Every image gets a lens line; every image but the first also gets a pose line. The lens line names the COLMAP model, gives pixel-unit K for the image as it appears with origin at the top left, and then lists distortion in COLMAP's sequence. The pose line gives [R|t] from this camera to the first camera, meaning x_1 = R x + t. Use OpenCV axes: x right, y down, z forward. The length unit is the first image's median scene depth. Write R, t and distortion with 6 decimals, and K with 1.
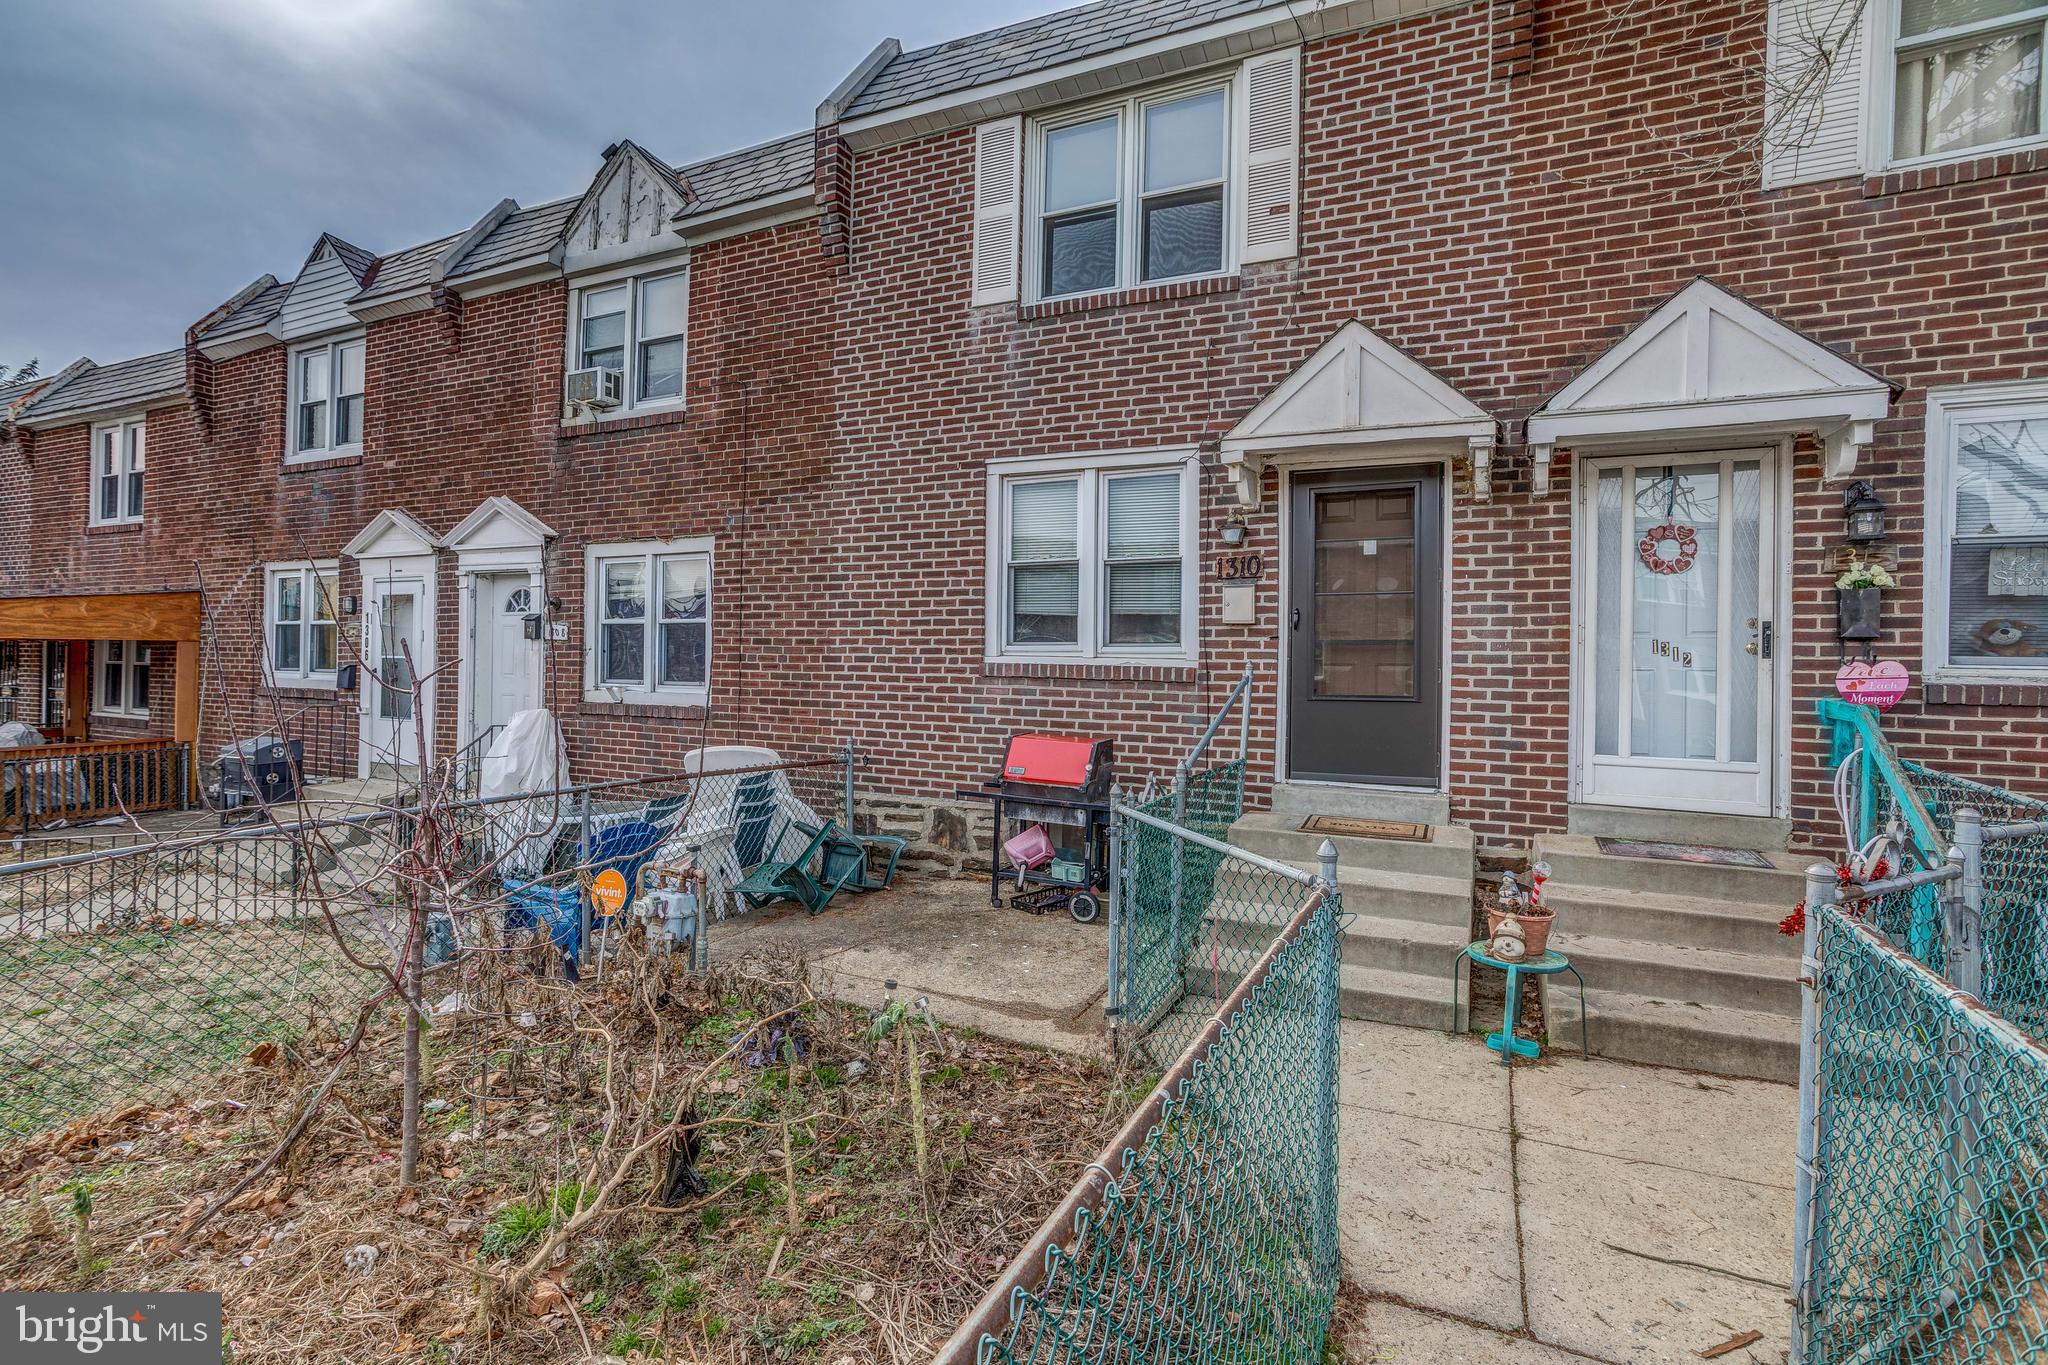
lens RADIAL K [[1025.6, 0, 1006.6], [0, 1025.6, 676.6], [0, 0, 1]] dist [-0.049458, 0.030409]
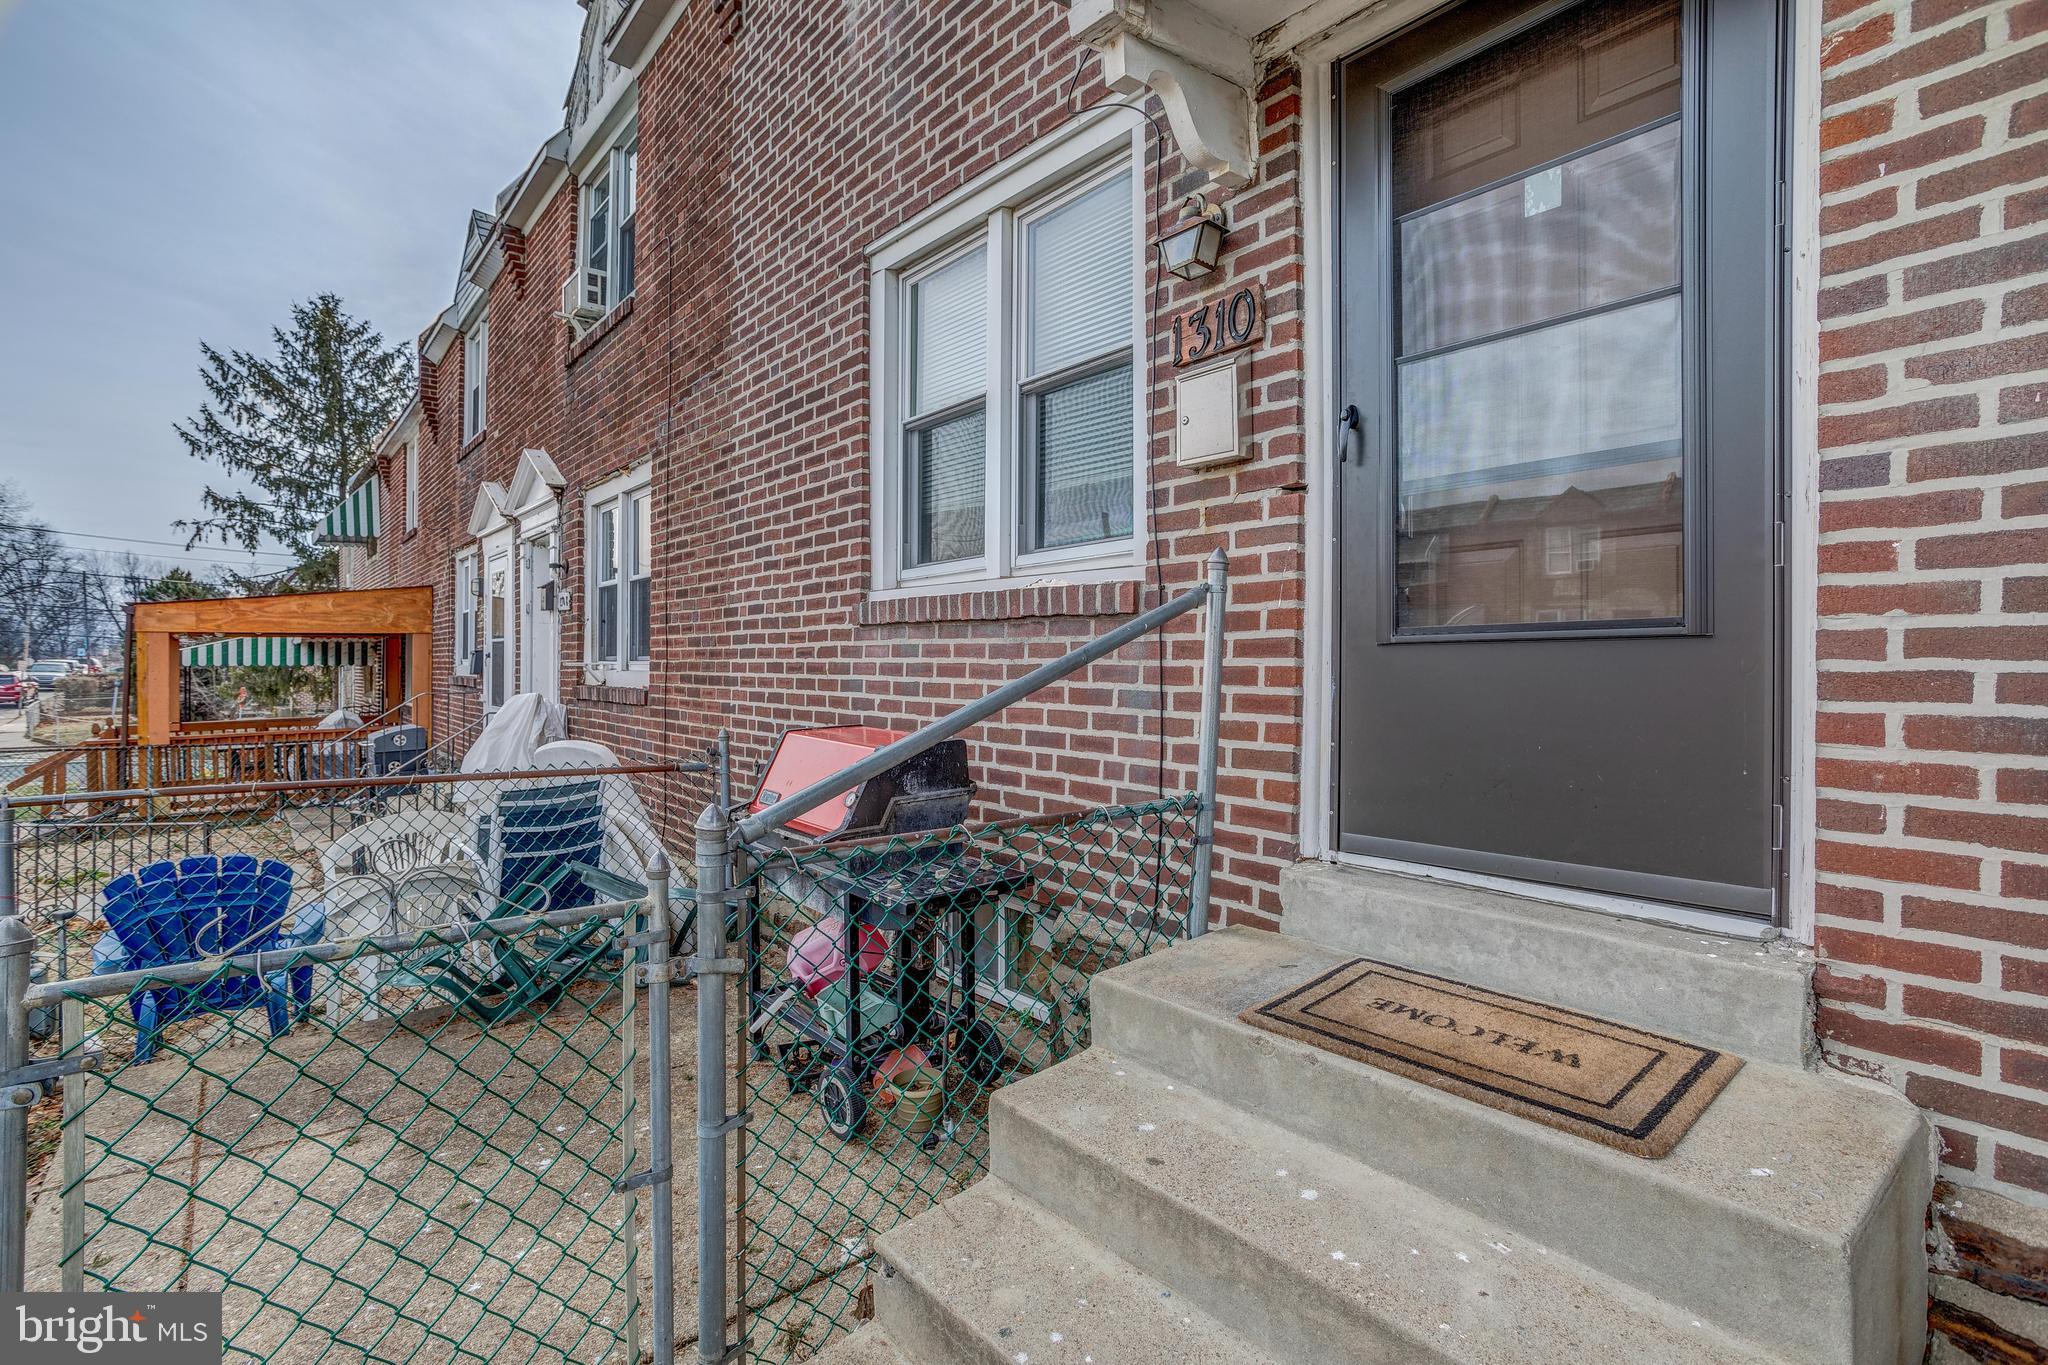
lens RADIAL K [[1025.6, 0, 968.9], [0, 1025.6, 675.9], [0, 0, 1]] dist [-0.049458, 0.030409]
pose [[0.880663, -0.012106, -0.473588, 0.328142], [0.012353, 0.999920, -0.002588, 0.032684], [0.473582, -0.003571, 0.880742, 0.582138]]
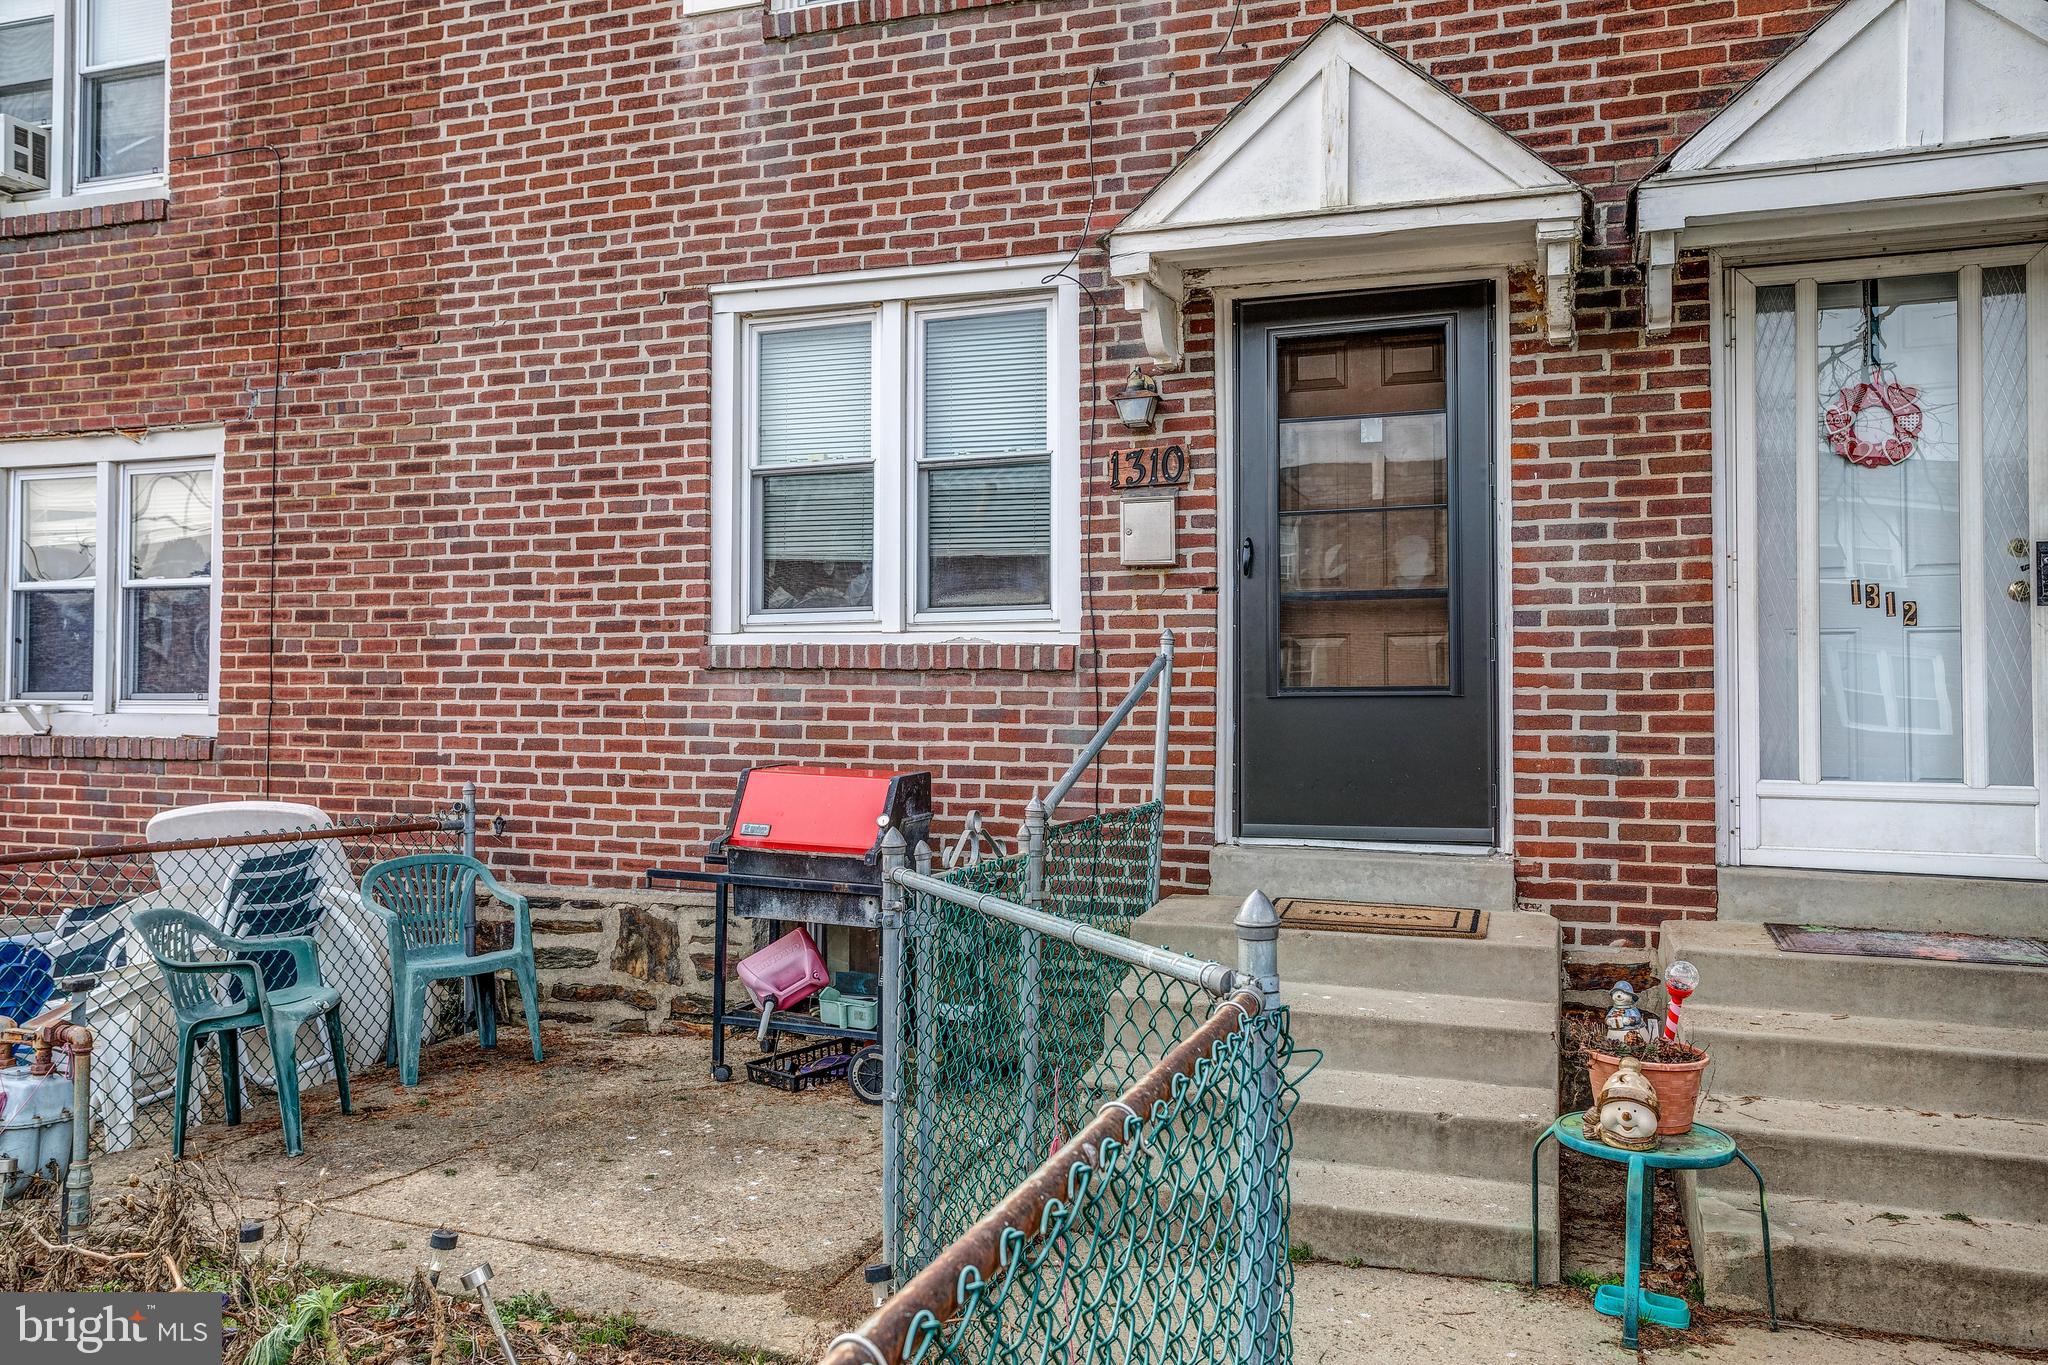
lens RADIAL K [[1592.1, 0, 1017.3], [0, 1592.1, 683.0], [0, 0, 1]] dist [0.007799, 0.005597]
pose [[0.993995, -0.008037, 0.109127, 0.055741], [0.011090, 0.999563, -0.027400, 0.036581], [-0.108859, 0.028446, 0.993650, 0.125841]]
